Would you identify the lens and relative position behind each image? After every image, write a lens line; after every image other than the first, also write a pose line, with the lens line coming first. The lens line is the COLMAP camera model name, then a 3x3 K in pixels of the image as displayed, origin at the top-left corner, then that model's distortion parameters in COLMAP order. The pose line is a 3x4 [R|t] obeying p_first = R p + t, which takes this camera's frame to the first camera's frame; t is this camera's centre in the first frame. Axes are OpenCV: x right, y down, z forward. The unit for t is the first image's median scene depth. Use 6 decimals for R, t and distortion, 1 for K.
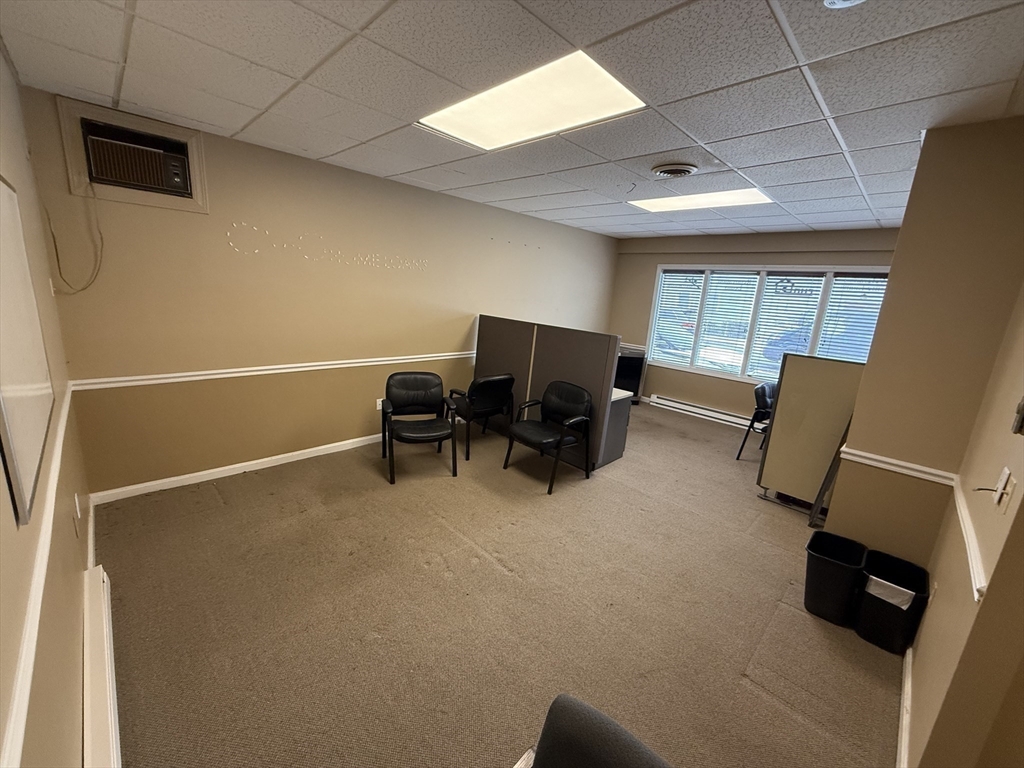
lens RADIAL K [[407.0, 0, 507.7], [0, 407.0, 382.7], [0, 0, 1]] dist [-0.001347, -0.000245]
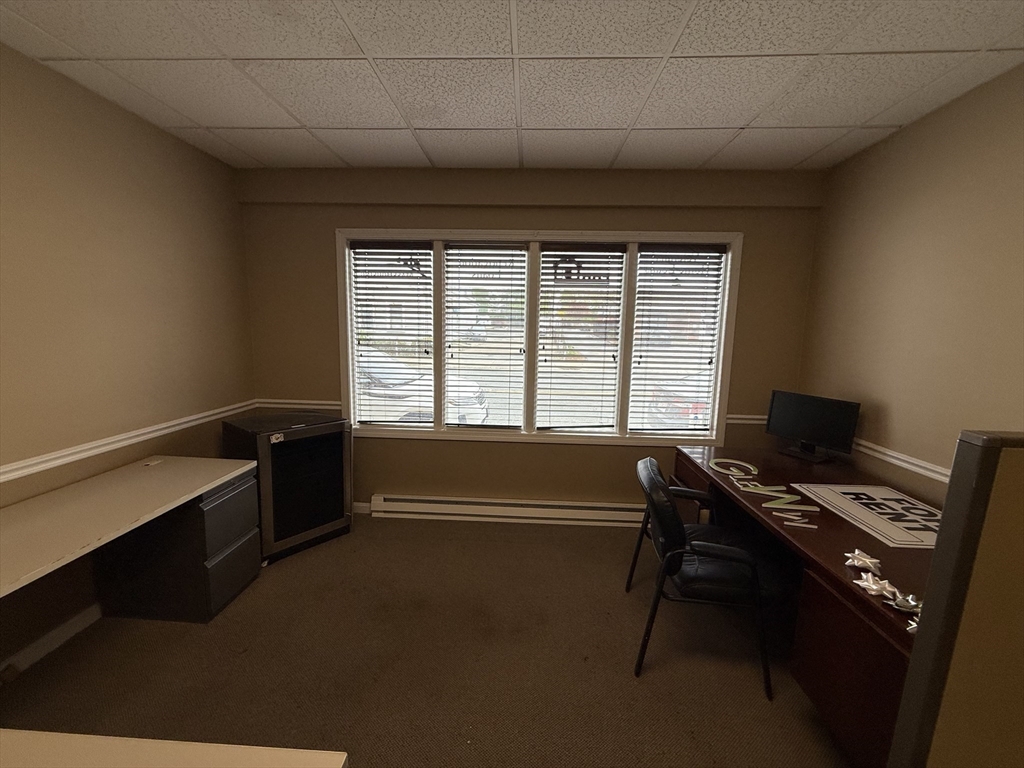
lens RADIAL K [[407.0, 0, 503.2], [0, 407.0, 375.7], [0, 0, 1]] dist [-0.001347, -0.000245]
pose [[0.733841, -0.146371, 0.663365, 0.205577], [0.183941, 0.982846, 0.013381, -0.111451], [-0.653945, 0.112200, 0.748176, 0.638864]]
